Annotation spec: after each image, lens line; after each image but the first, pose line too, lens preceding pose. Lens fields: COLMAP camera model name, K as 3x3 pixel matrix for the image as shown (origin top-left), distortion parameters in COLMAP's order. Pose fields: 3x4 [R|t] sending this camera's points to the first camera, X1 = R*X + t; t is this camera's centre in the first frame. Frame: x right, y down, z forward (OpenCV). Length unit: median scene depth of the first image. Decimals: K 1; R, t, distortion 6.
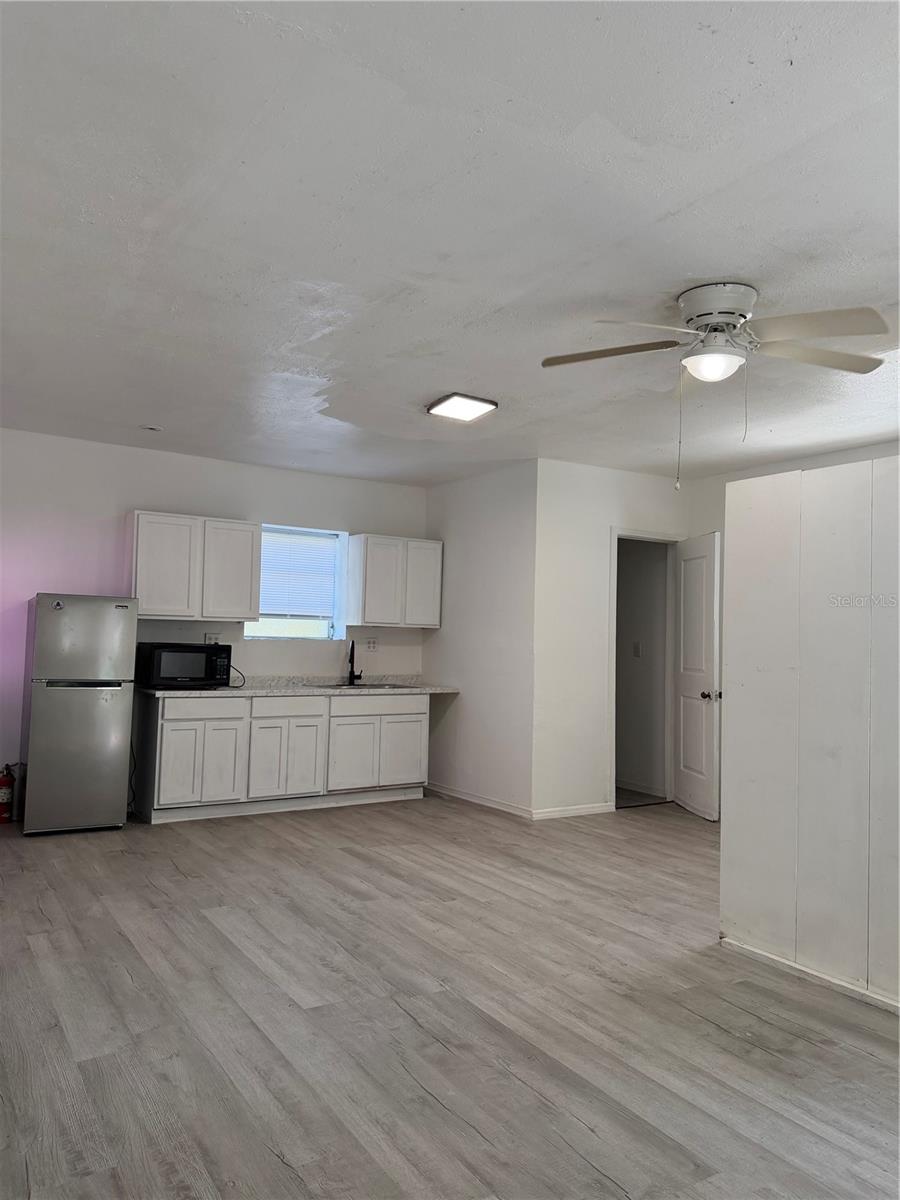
lens RADIAL K [[836.0, 0, 449.4], [0, 836.0, 603.0], [0, 0, 1]] dist [0.010302, -0.001069]
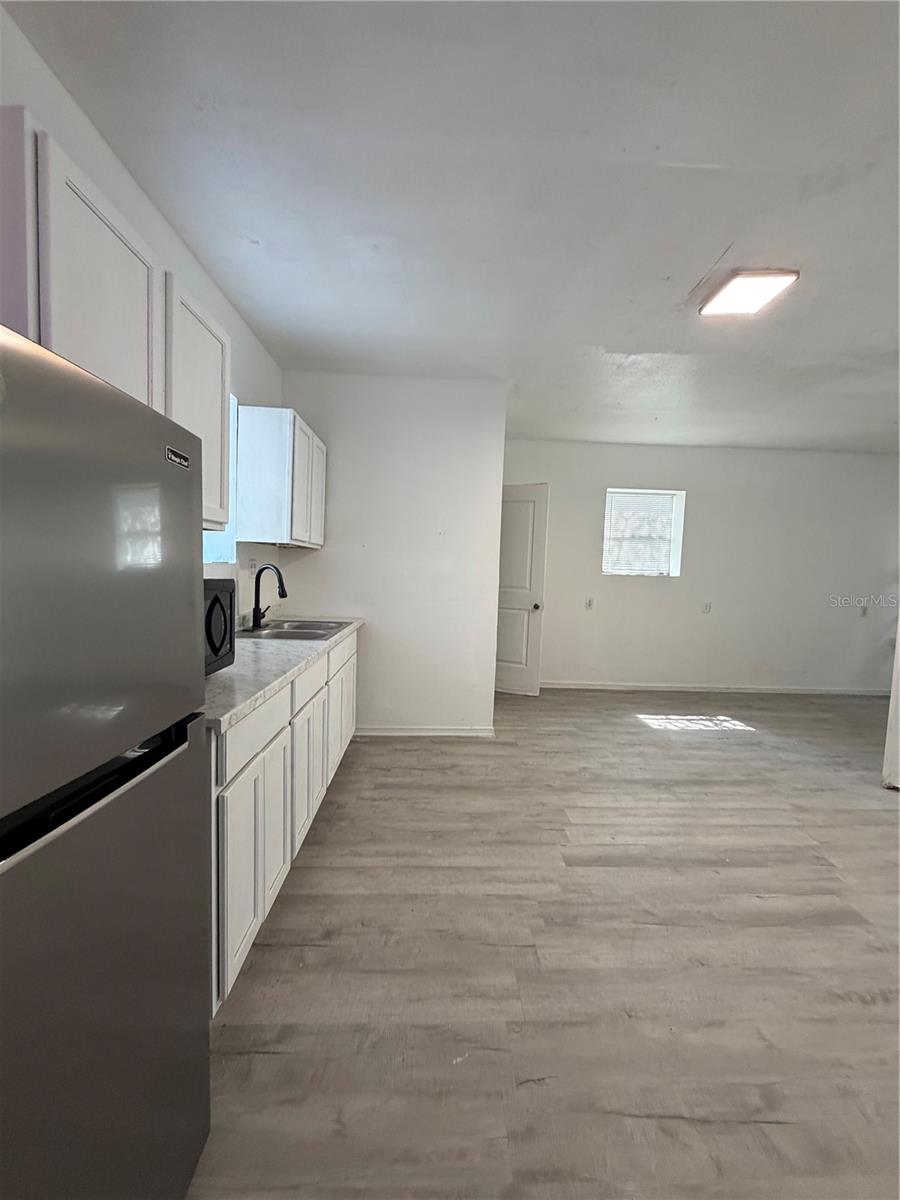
lens RADIAL K [[477.3, 0, 452.0], [0, 477.3, 590.3], [0, 0, 1]] dist [-0.001202, -0.000502]
pose [[0.510852, -0.040867, 0.858697, -0.598085], [-0.054902, 0.995279, 0.080029, 0.043811], [-0.857914, -0.088027, 0.506197, 1.049380]]
